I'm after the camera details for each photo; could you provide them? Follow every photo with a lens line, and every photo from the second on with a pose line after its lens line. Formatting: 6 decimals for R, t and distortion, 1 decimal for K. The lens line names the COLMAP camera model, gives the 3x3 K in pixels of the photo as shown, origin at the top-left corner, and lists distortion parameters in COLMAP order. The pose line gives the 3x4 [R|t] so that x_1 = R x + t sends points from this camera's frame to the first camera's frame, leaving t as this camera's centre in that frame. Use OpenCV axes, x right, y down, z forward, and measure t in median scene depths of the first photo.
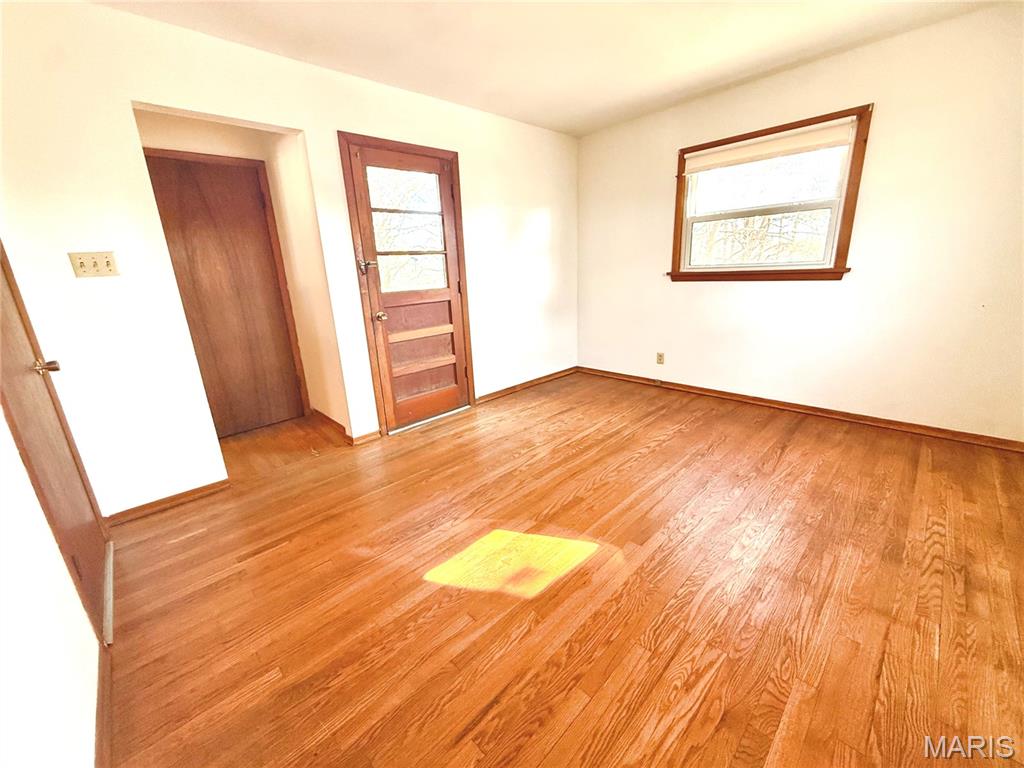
lens RADIAL K [[414.0, 0, 509.7], [0, 414.0, 377.9], [0, 0, 1]] dist [0.000616, 0.000115]
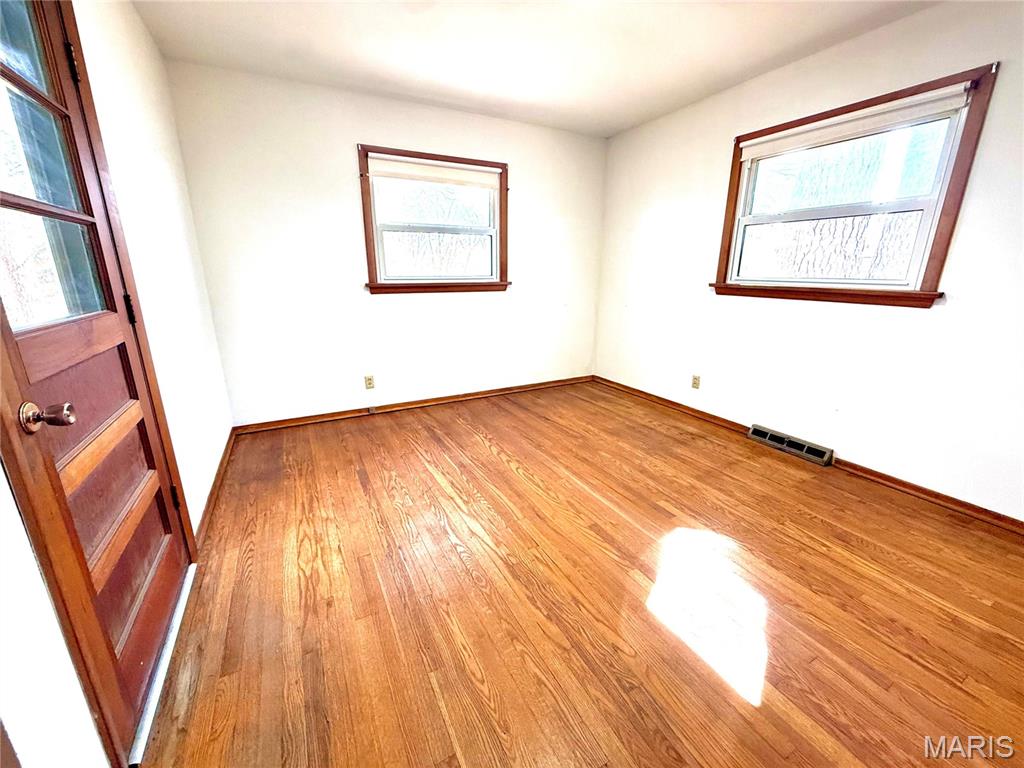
lens RADIAL K [[414.0, 0, 506.9], [0, 414.0, 375.1], [0, 0, 1]] dist [0.000616, 0.000115]
pose [[0.266599, -0.191514, 0.944588, -0.521844], [0.236675, 0.963059, 0.128460, -0.145988], [-0.934296, 0.189313, 0.302077, 0.651466]]
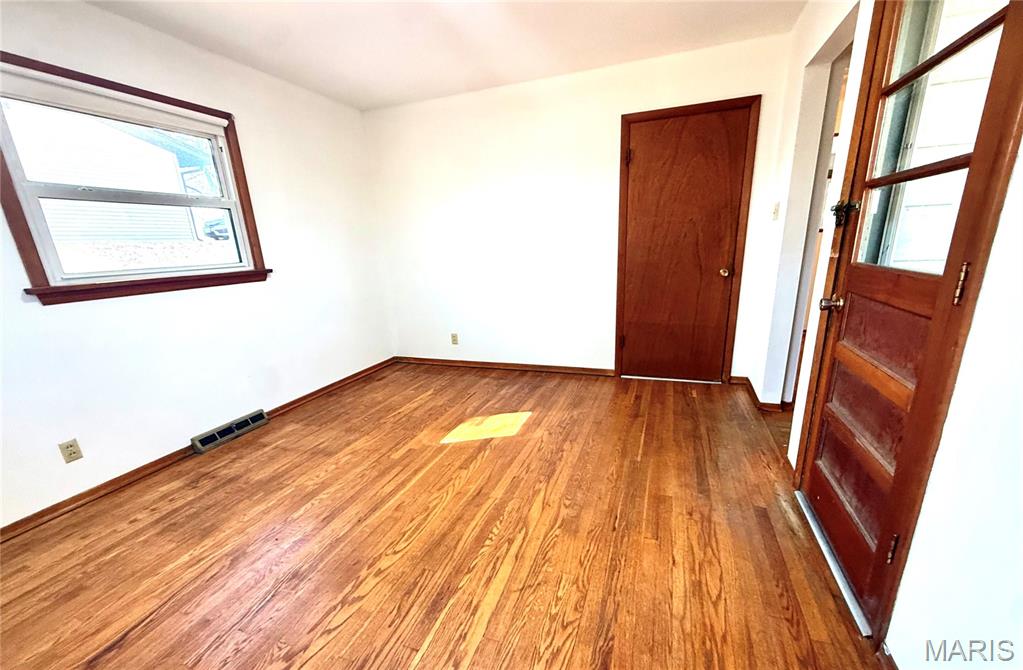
lens RADIAL K [[408.2, 0, 513.4], [0, 408.2, 366.9], [0, 0, 1]] dist [-0.001622, -0.000580]
pose [[-0.891273, 0.216619, -0.398382, 0.320536], [-0.029801, 0.848647, 0.528120, -0.372096], [0.452486, 0.482571, -0.749921, 1.328554]]
